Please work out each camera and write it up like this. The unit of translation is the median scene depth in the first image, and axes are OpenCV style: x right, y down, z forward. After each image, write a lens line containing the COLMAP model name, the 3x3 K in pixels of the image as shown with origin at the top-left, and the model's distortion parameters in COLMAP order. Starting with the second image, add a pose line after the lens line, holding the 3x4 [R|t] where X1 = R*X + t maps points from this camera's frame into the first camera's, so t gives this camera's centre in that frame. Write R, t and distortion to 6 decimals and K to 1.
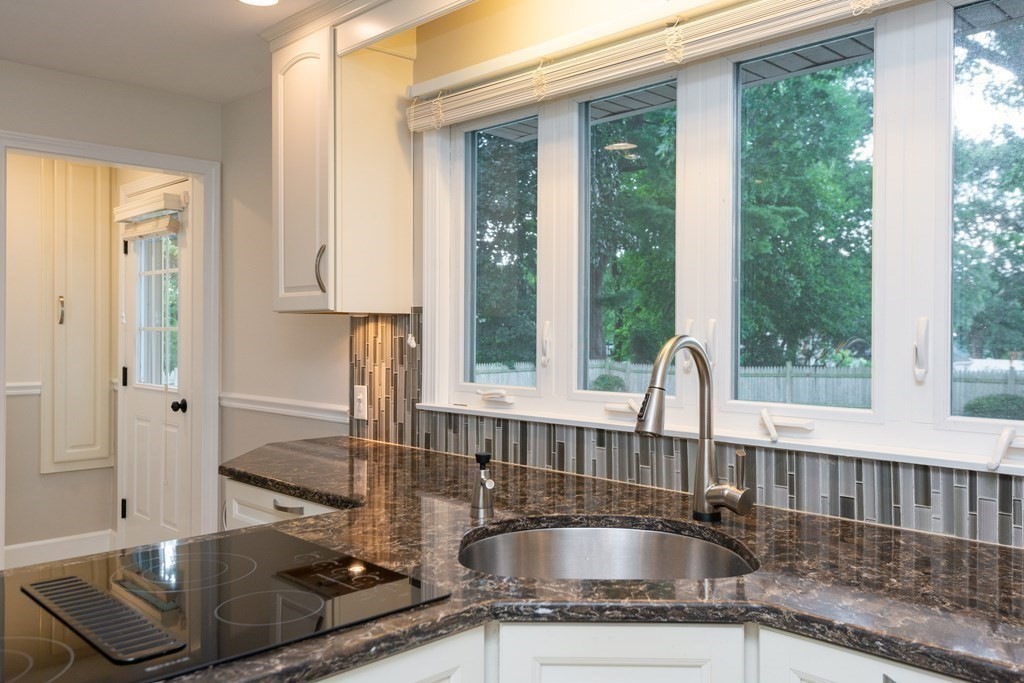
lens RADIAL K [[835.3, 0, 513.4], [0, 835.3, 340.1], [0, 0, 1]] dist [0.025607, 0.004207]
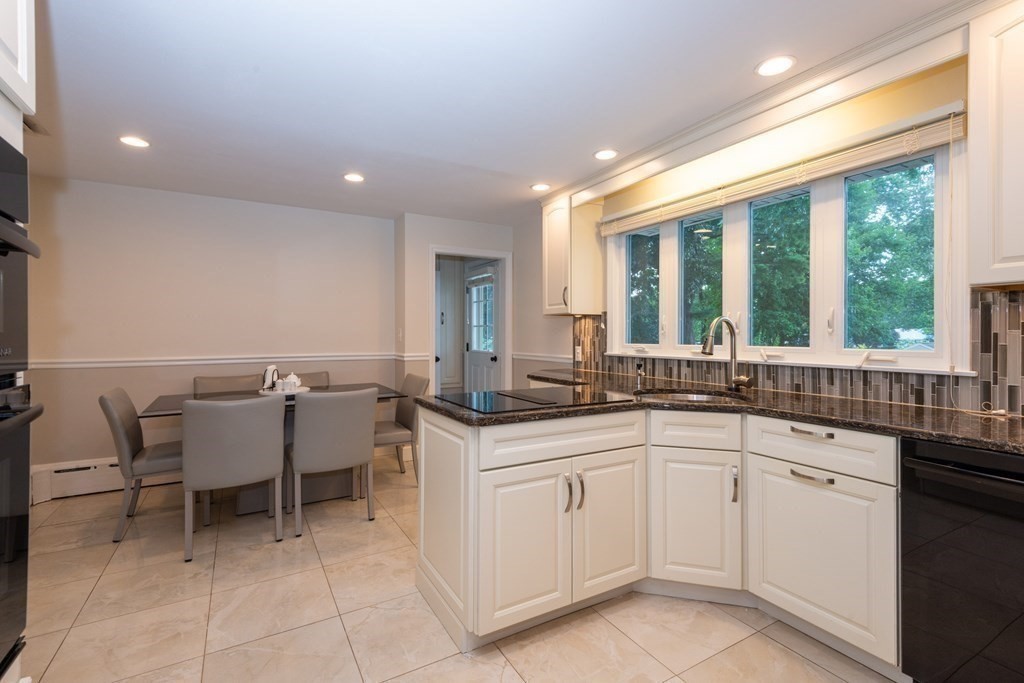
lens RADIAL K [[468.1, 0, 504.9], [0, 468.1, 337.7], [0, 0, 1]] dist [0.005475, -0.000046]
pose [[0.961907, -0.002709, -0.273362, -0.029136], [0.001474, 0.999988, -0.004725, 0.044069], [0.273371, 0.004143, 0.961900, -0.371393]]
